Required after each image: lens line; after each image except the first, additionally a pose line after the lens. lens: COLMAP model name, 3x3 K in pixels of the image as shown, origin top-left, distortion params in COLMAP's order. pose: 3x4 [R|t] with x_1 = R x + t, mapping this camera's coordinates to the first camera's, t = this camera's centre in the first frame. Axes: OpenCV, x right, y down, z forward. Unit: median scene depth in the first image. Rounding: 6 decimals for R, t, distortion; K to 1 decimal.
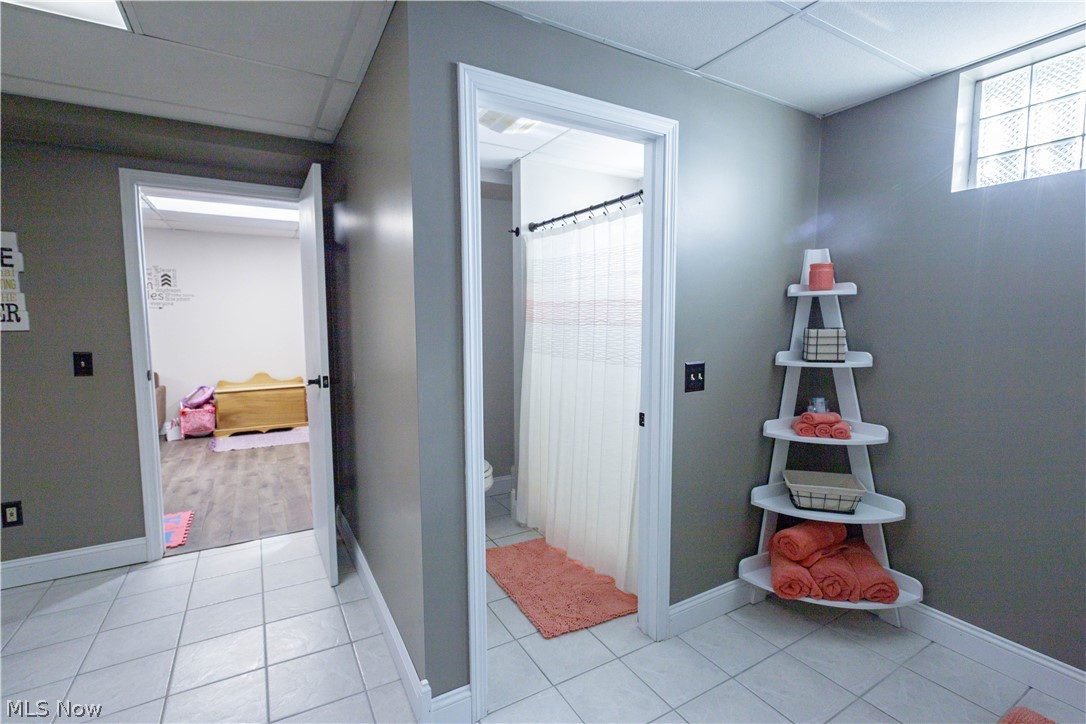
lens RADIAL K [[499.7, 0, 544.9], [0, 499.7, 361.8], [0, 0, 1]] dist [-0.001530, 0.000167]
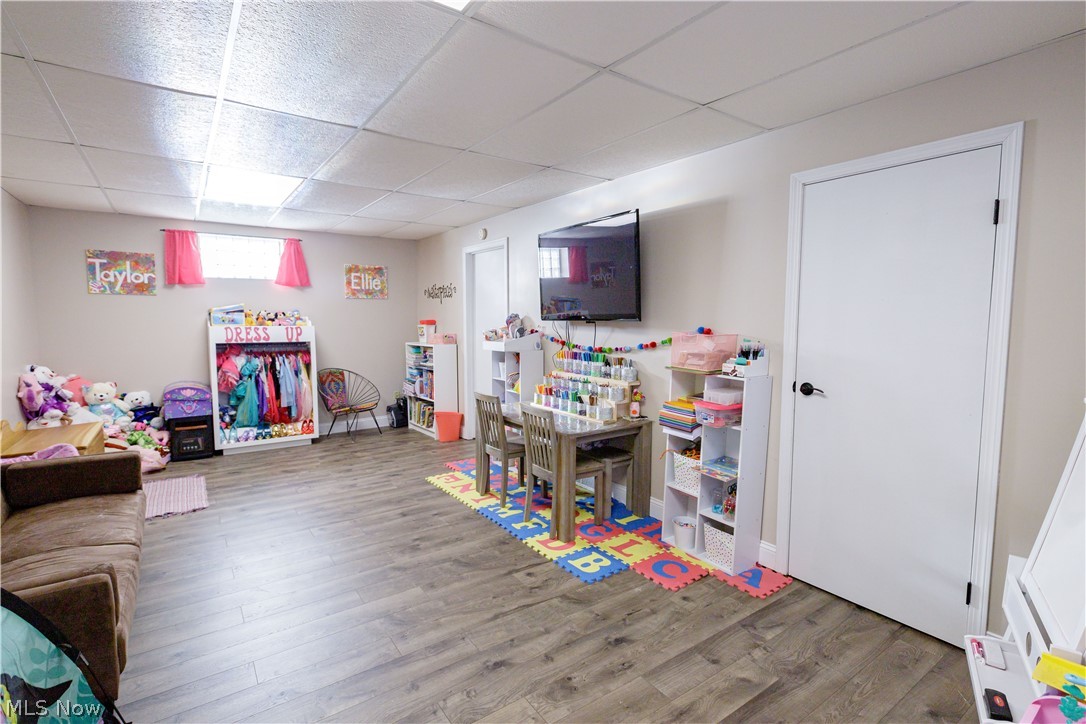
lens RADIAL K [[499.7, 0, 544.9], [0, 499.7, 361.8], [0, 0, 1]] dist [-0.001530, 0.000167]
pose [[-0.101575, -0.077047, 0.991840, -1.642440], [0.087985, 0.992394, 0.086101, -0.052627], [-0.990929, 0.096012, -0.094024, 0.667718]]
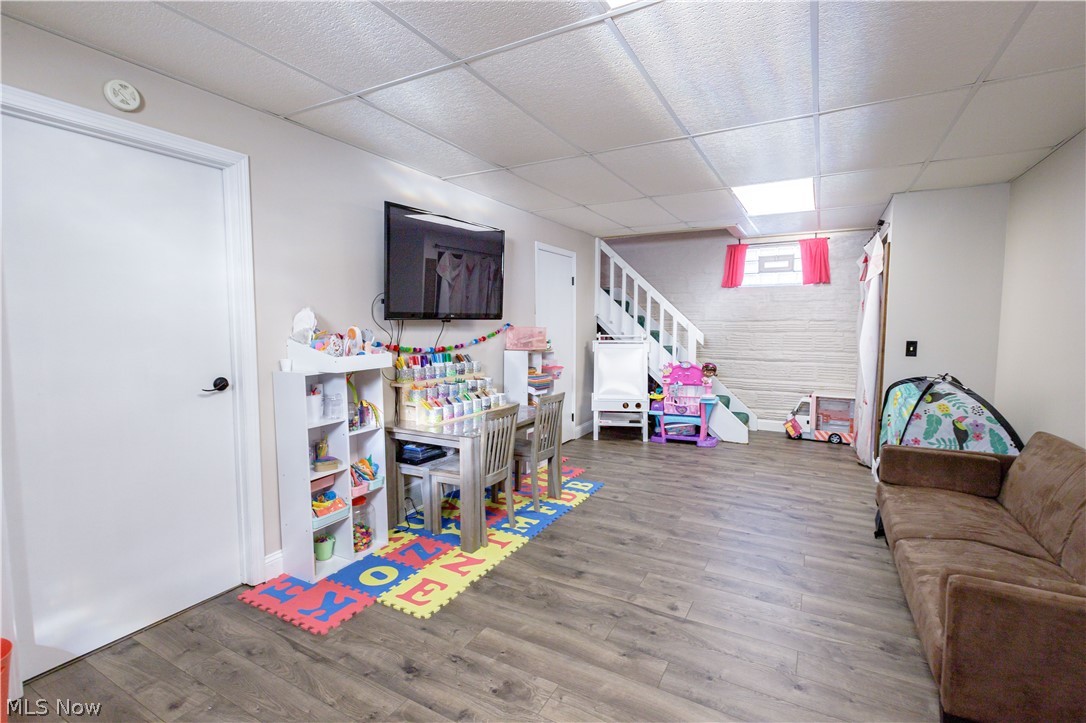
lens RADIAL K [[499.7, 0, 544.9], [0, 499.7, 361.3], [0, 0, 1]] dist [-0.001530, 0.000167]
pose [[-0.860001, 0.051886, -0.507648, -0.519744], [-0.034835, 0.986527, 0.159846, -0.109906], [0.509103, 0.155152, -0.846606, 1.288486]]
